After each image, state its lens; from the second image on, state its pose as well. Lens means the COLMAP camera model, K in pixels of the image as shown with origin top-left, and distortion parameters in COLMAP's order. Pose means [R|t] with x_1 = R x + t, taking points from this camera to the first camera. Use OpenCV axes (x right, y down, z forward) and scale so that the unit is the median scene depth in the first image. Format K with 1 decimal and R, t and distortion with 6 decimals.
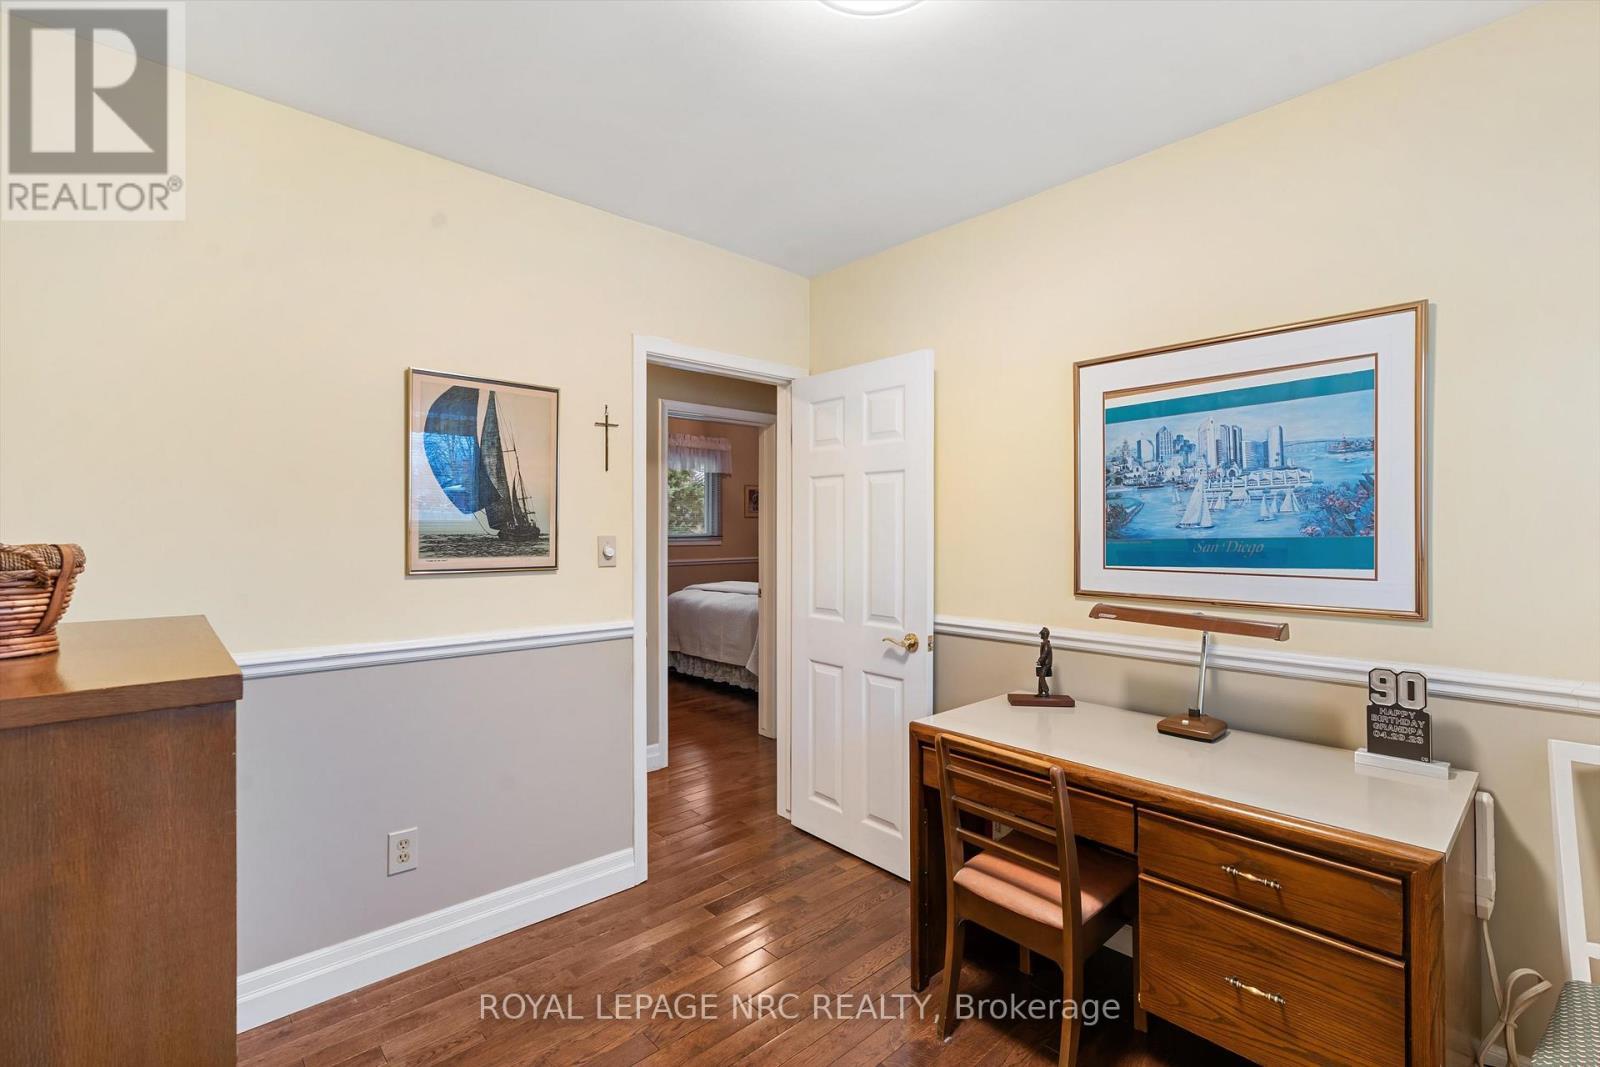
lens RADIAL K [[702.5, 0, 798.7], [0, 702.5, 530.7], [0, 0, 1]] dist [0.000051, 0.000000]
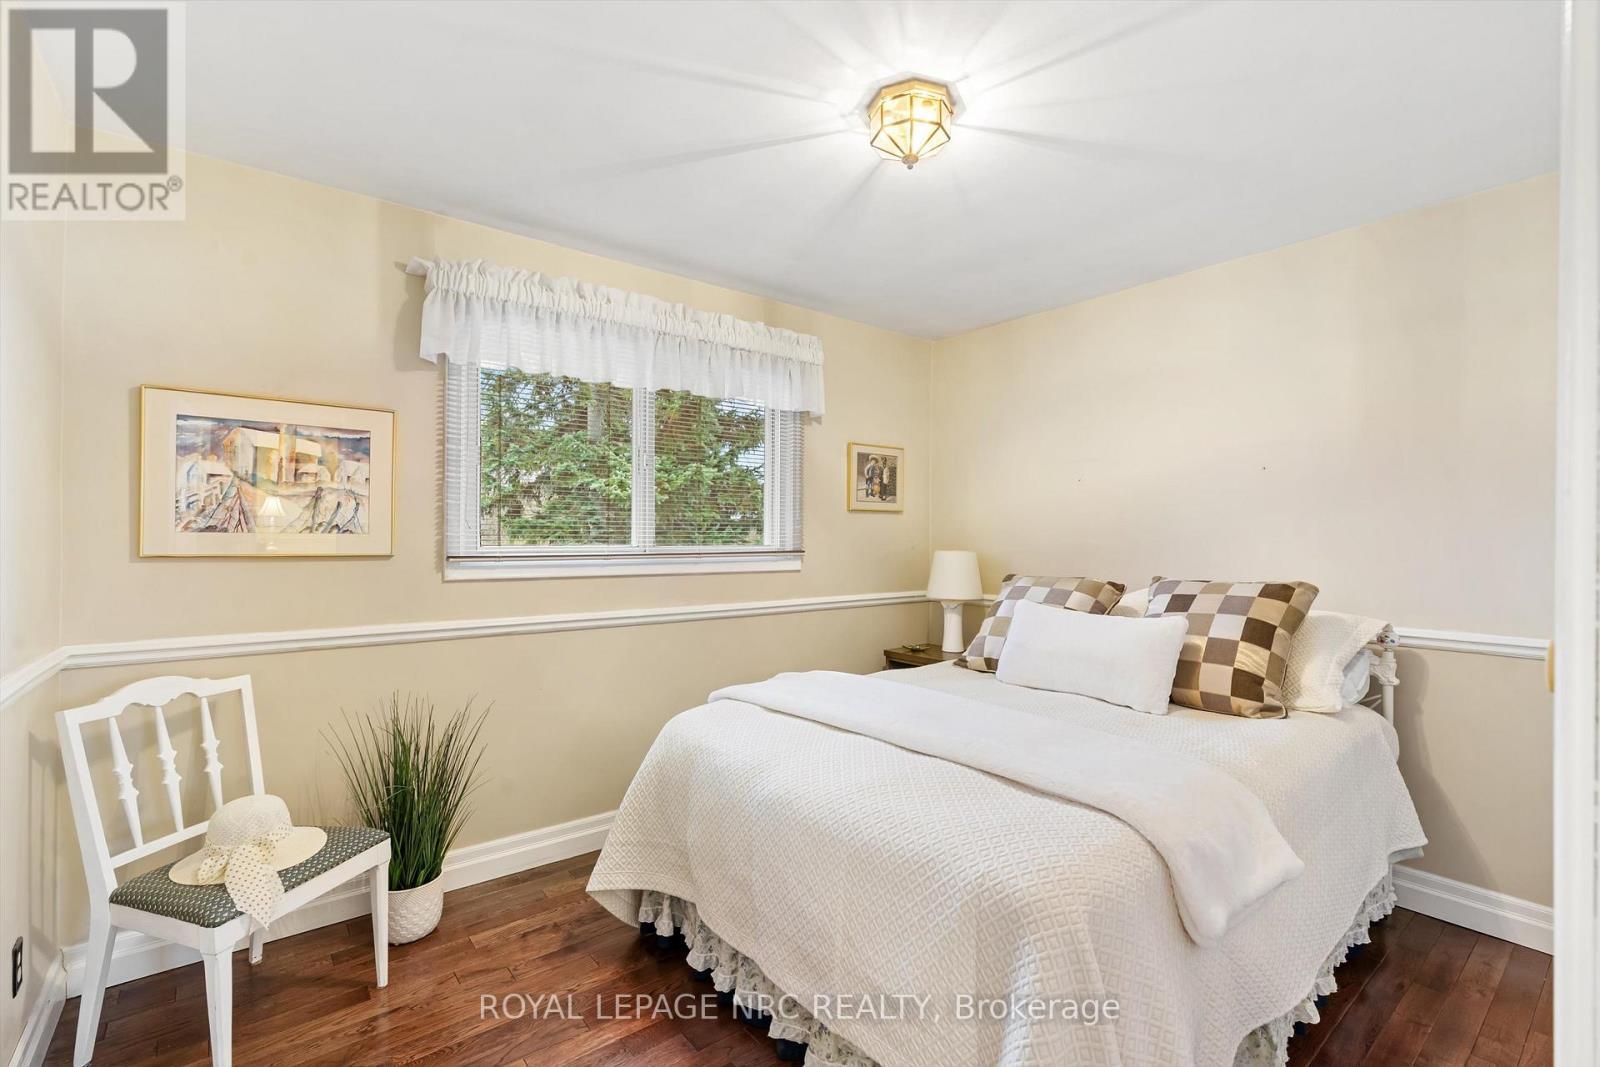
lens RADIAL K [[702.5, 0, 801.2], [0, 702.5, 537.7], [0, 0, 1]] dist [0.000051, 0.000000]
pose [[0.997390, 0.001925, -0.072171, -0.077008], [-0.002113, 0.999995, -0.002536, 0.000375], [0.072166, 0.002682, 0.997389, 0.543545]]
